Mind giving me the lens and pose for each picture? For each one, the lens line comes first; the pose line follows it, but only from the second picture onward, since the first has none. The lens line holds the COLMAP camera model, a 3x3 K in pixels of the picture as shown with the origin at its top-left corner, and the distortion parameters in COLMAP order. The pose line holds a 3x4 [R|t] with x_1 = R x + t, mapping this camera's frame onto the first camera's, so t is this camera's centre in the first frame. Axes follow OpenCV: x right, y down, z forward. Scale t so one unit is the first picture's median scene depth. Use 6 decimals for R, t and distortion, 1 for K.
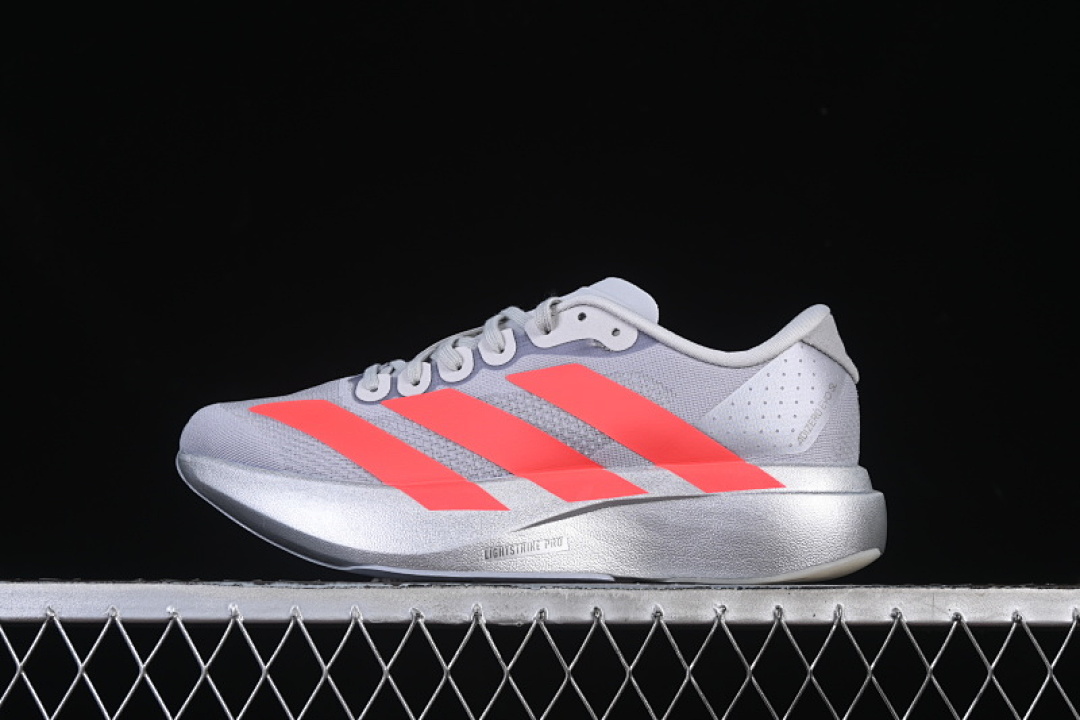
lens RADIAL K [[2442.8, 0, 540.0], [0, 2442.8, 360.0], [0, 0, 1]] dist [0.114786, 0.057240]
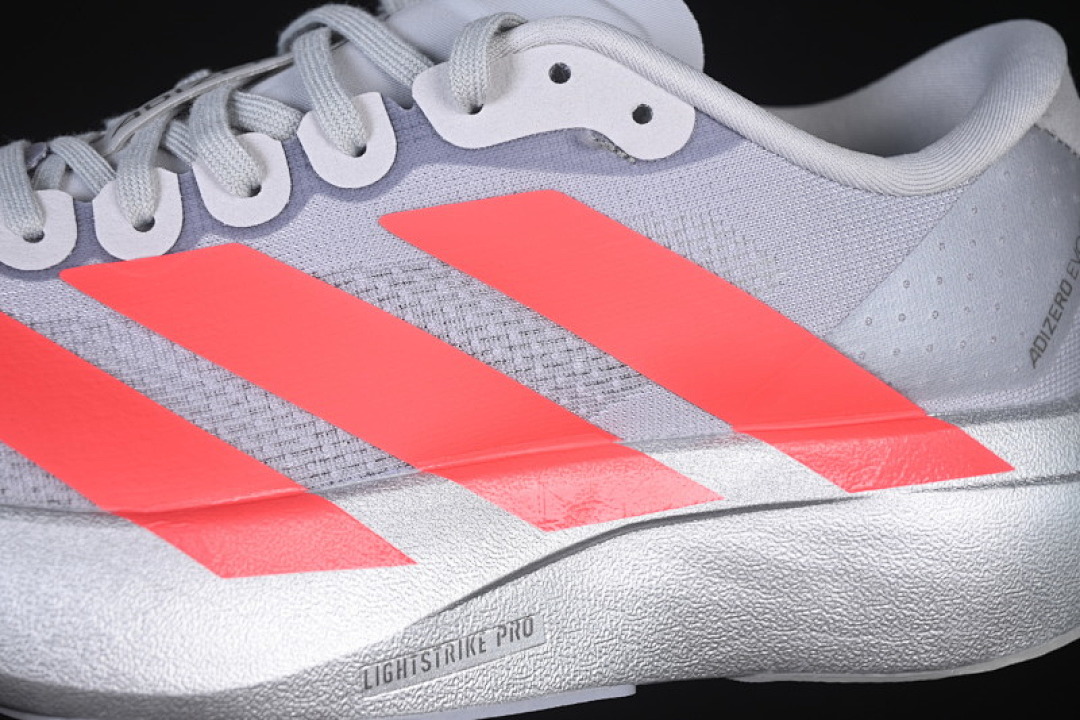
lens RADIAL K [[2442.8, 0, 540.0], [0, 2442.8, 360.0], [0, 0, 1]] dist [0.114786, 0.057240]
pose [[0.956353, -0.040710, 0.289363, -0.108653], [-0.039120, 0.963497, 0.264846, -0.080900], [-0.289582, -0.264606, 0.919851, 0.609628]]
